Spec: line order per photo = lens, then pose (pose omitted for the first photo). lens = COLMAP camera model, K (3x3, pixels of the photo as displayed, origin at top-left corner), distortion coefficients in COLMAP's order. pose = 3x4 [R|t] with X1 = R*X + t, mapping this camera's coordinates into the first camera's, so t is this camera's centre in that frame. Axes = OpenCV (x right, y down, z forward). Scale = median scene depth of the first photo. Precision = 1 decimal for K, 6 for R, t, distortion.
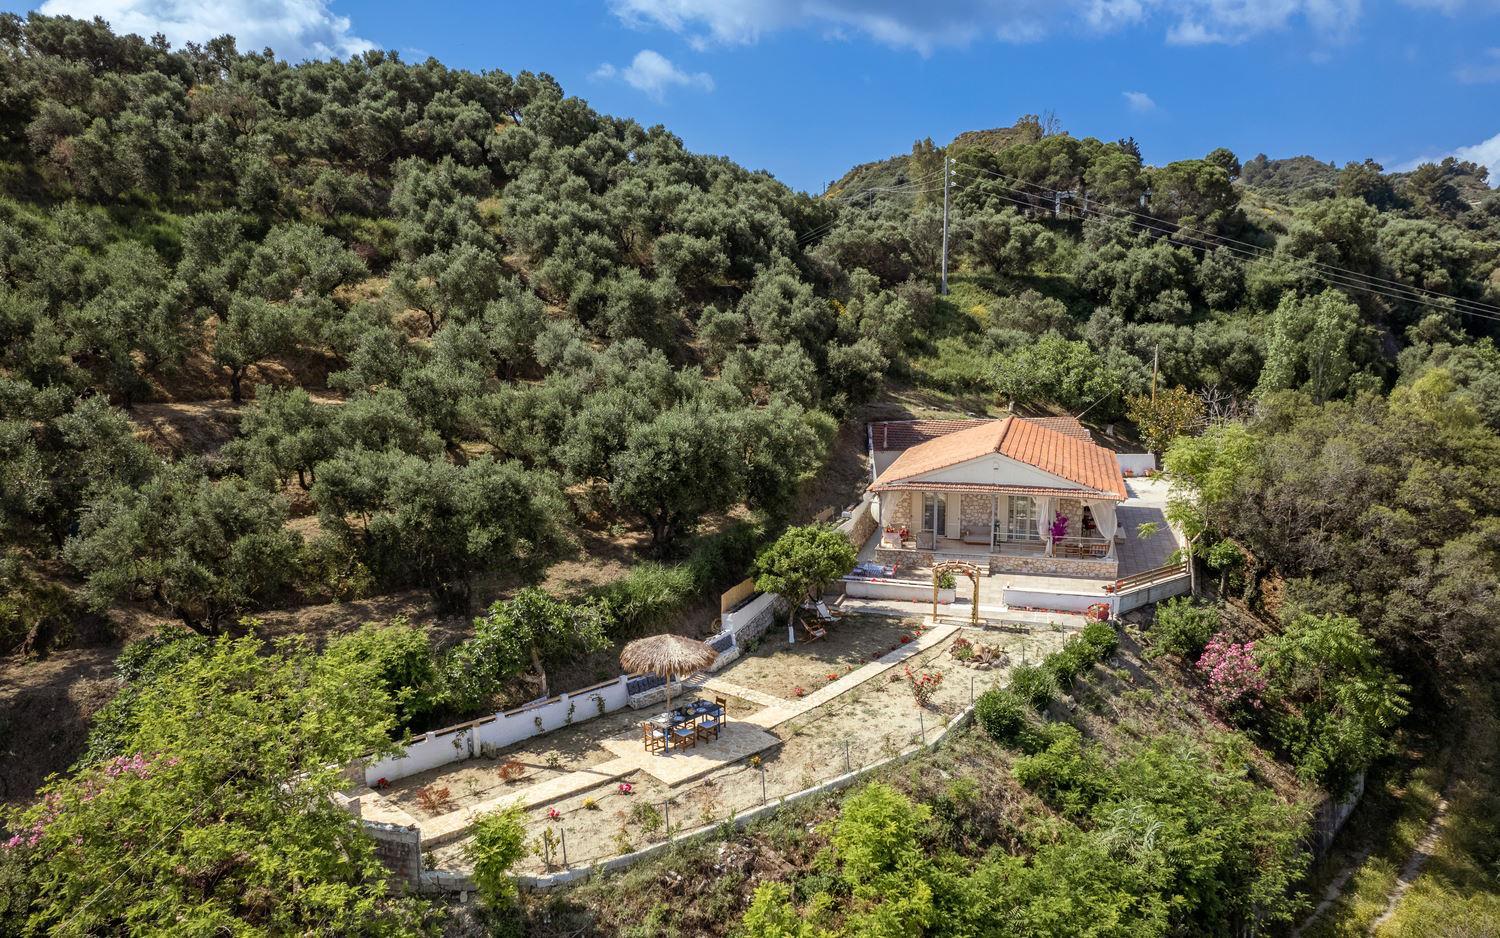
lens RADIAL K [[1723.9, 0, 751.0], [0, 1723.9, 420.8], [0, 0, 1]] dist [0.005852, -1.215140]
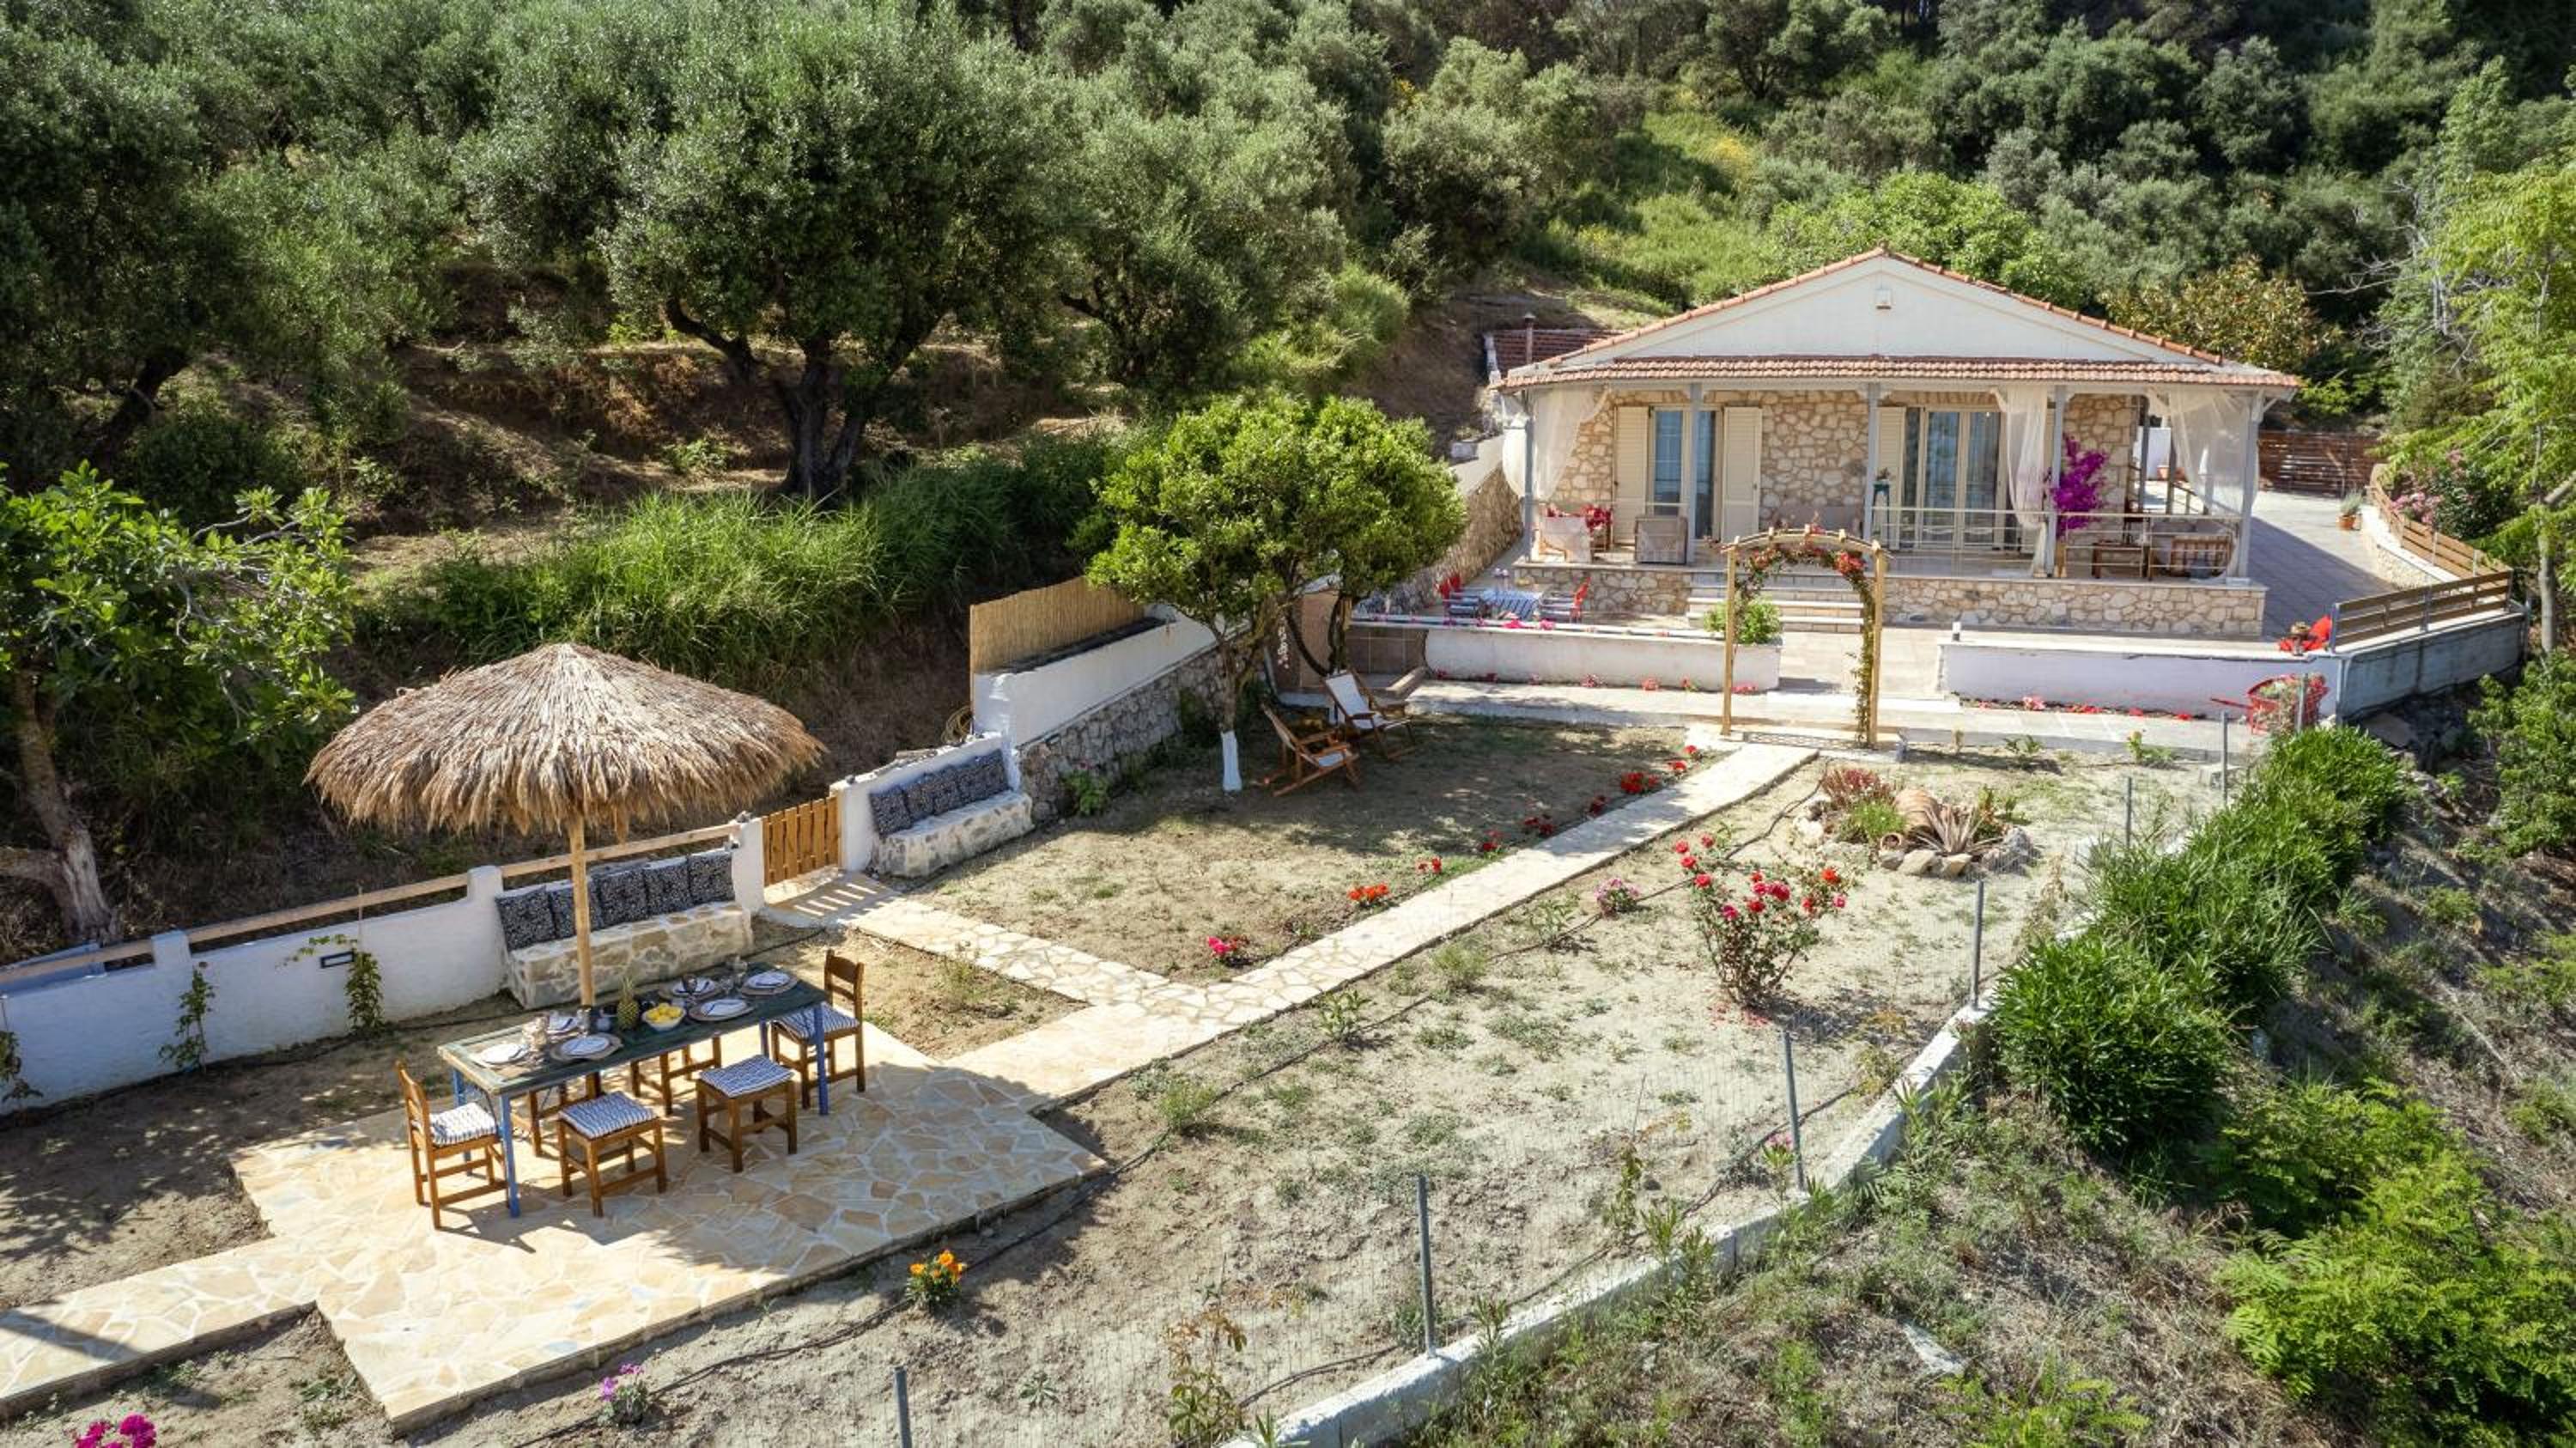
lens RADIAL K [[2200.1, 0, 1223.4], [0, 2200.1, 723.8], [0, 0, 1]] dist [-0.074840, 0.005458]
pose [[0.999251, 0.004583, -0.038427, 0.036834], [-0.003964, 0.999861, 0.016184, 0.114222], [0.038495, -0.016019, 0.999130, 0.653751]]
